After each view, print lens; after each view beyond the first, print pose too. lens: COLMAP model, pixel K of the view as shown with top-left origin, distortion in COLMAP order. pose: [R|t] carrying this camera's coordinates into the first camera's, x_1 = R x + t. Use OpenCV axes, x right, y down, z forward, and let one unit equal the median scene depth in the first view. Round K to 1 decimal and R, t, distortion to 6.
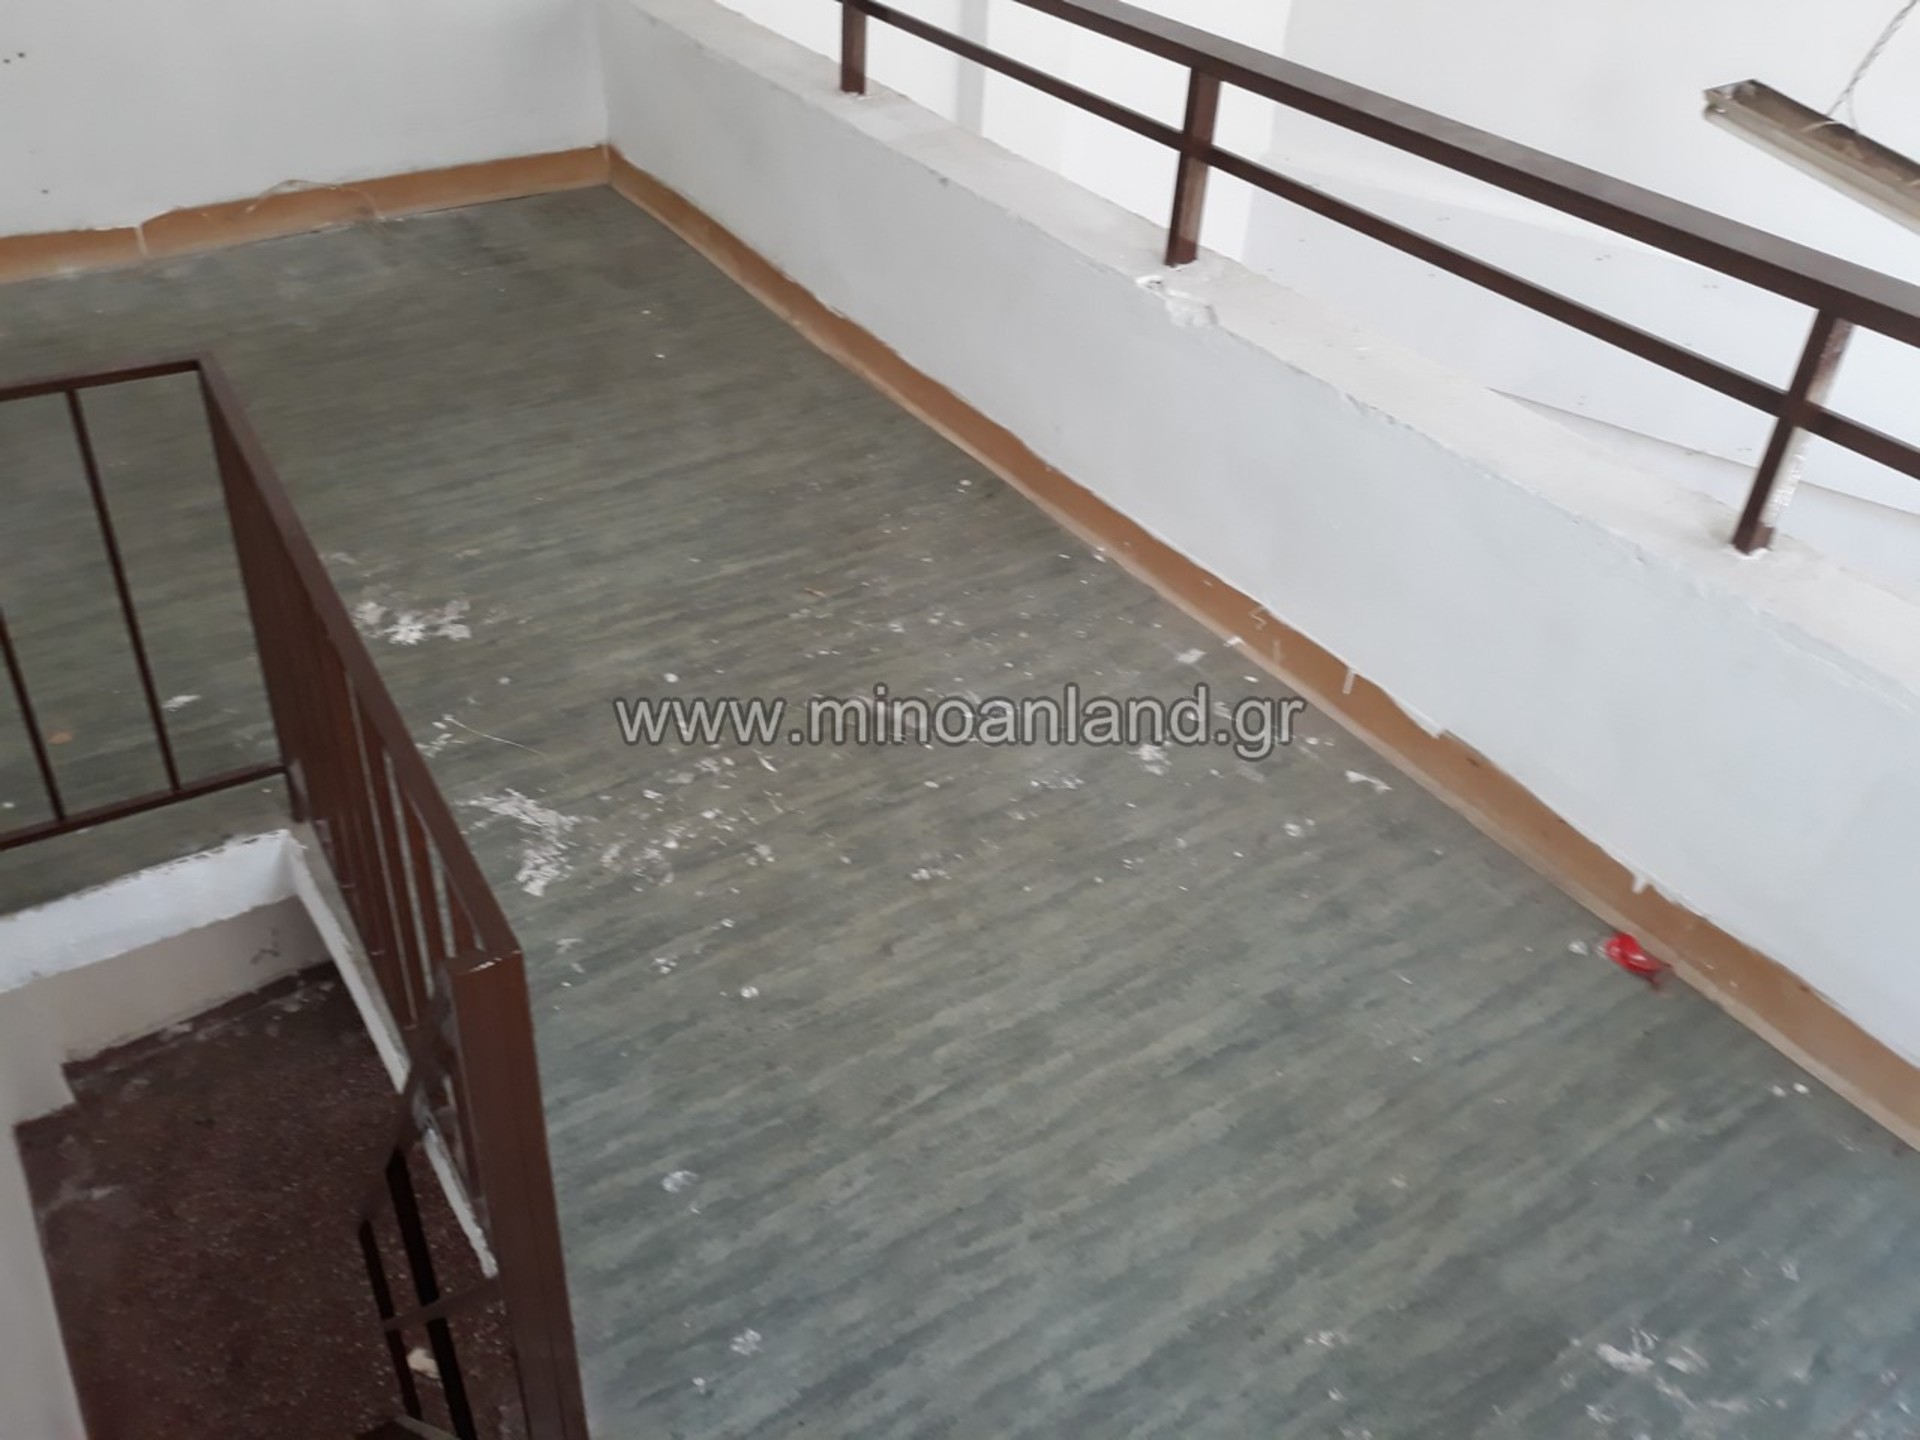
lens RADIAL K [[1608.0, 0, 985.6], [0, 1608.0, 717.3], [0, 0, 1]] dist [0.100013, -0.362648]
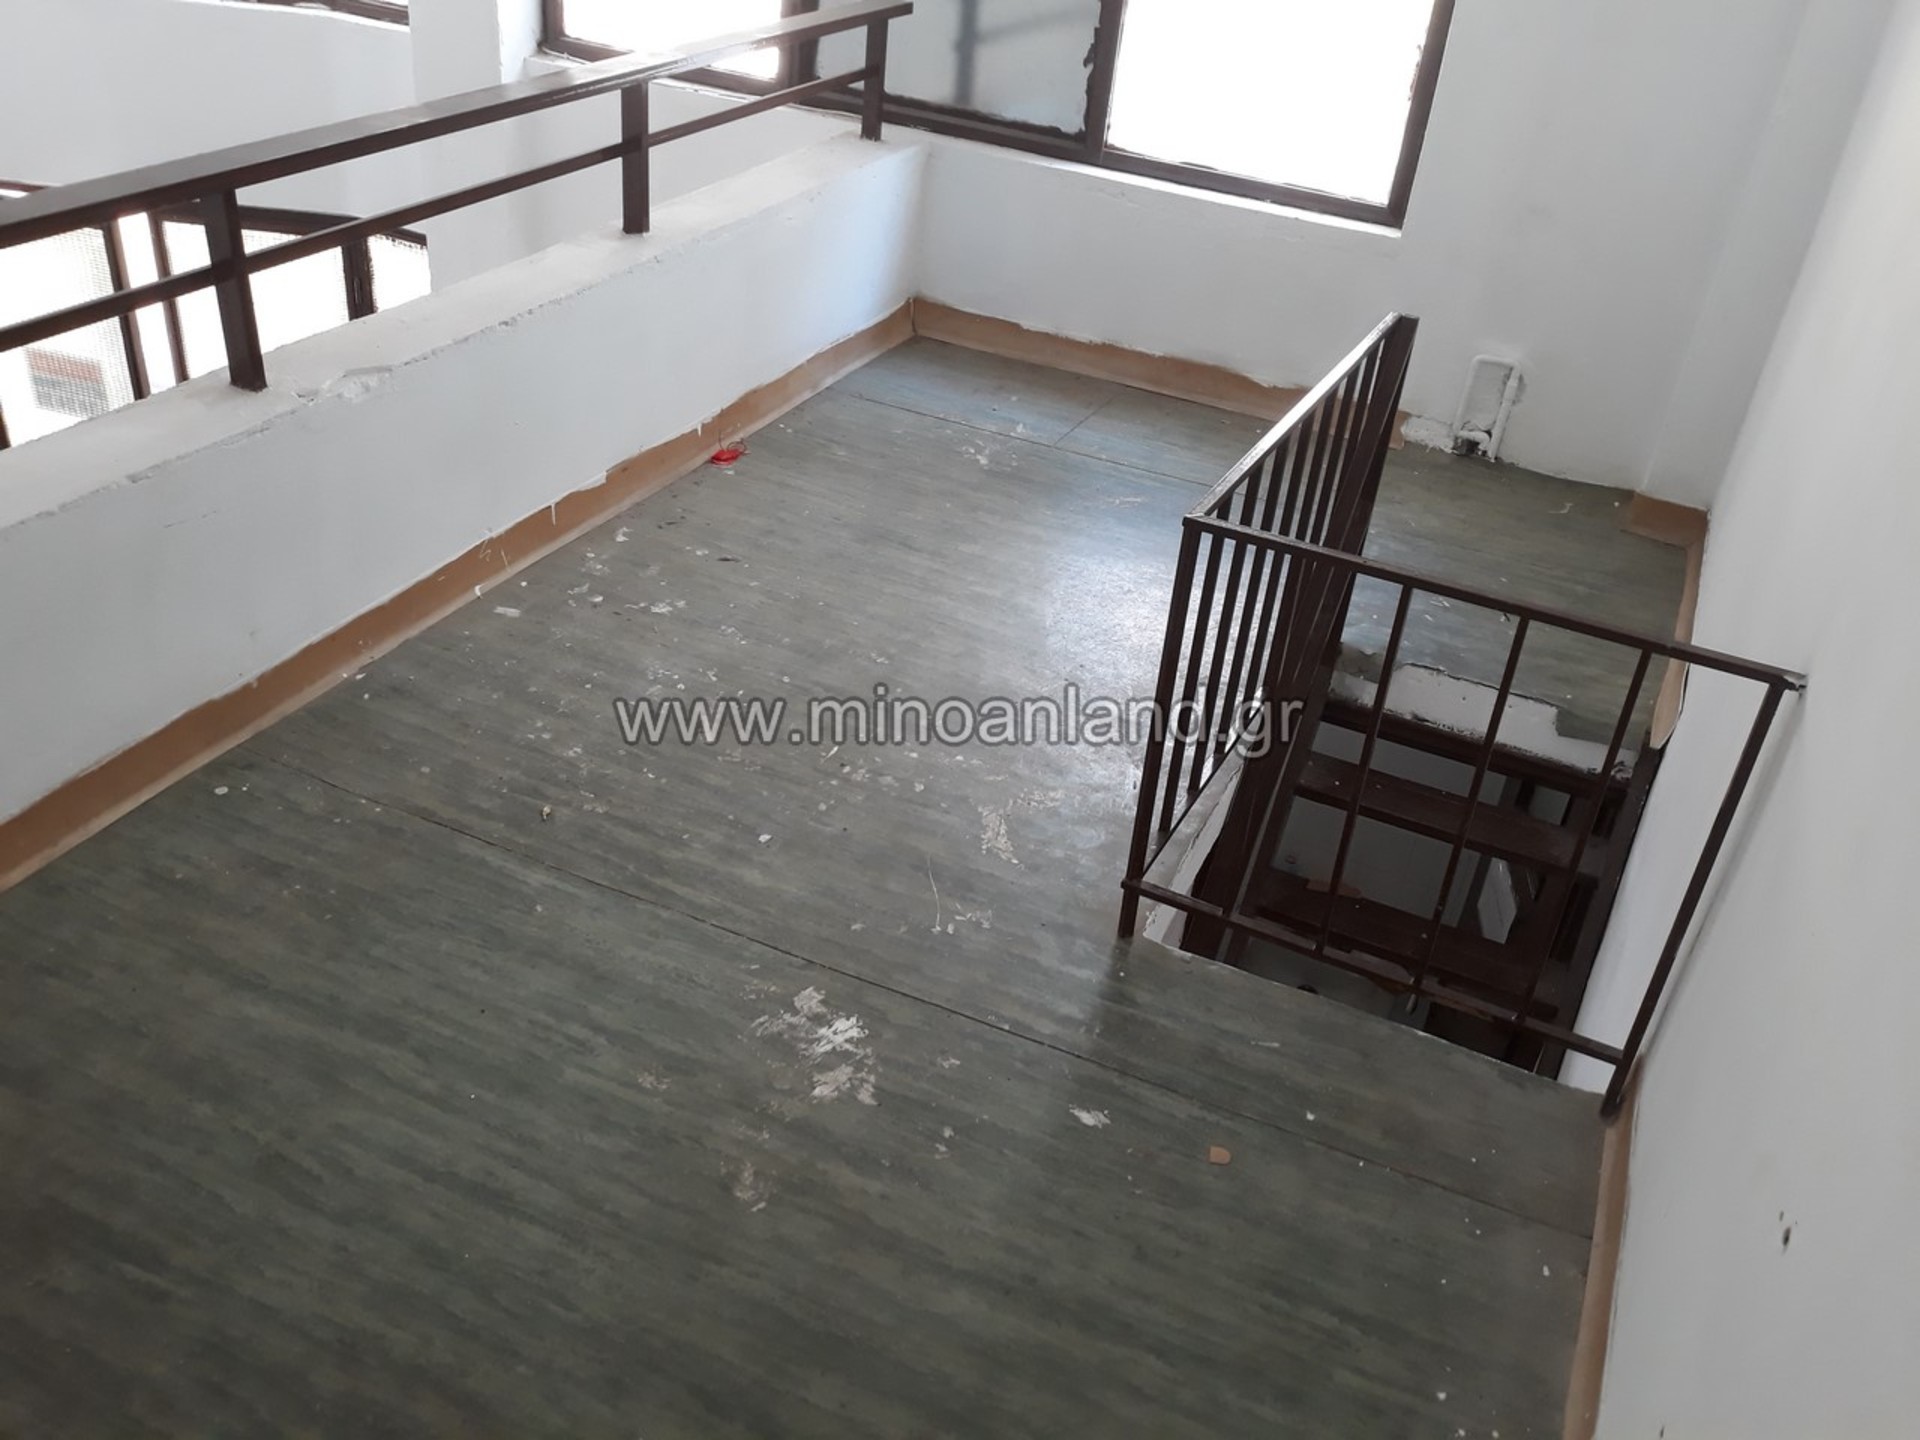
lens RADIAL K [[1608.0, 0, 985.6], [0, 1608.0, 717.3], [0, 0, 1]] dist [0.100013, -0.362648]
pose [[-0.532409, -0.537753, 0.653730, -0.862007], [0.379816, 0.538418, 0.752227, -0.748364], [-0.756492, 0.648789, -0.082412, 0.908688]]
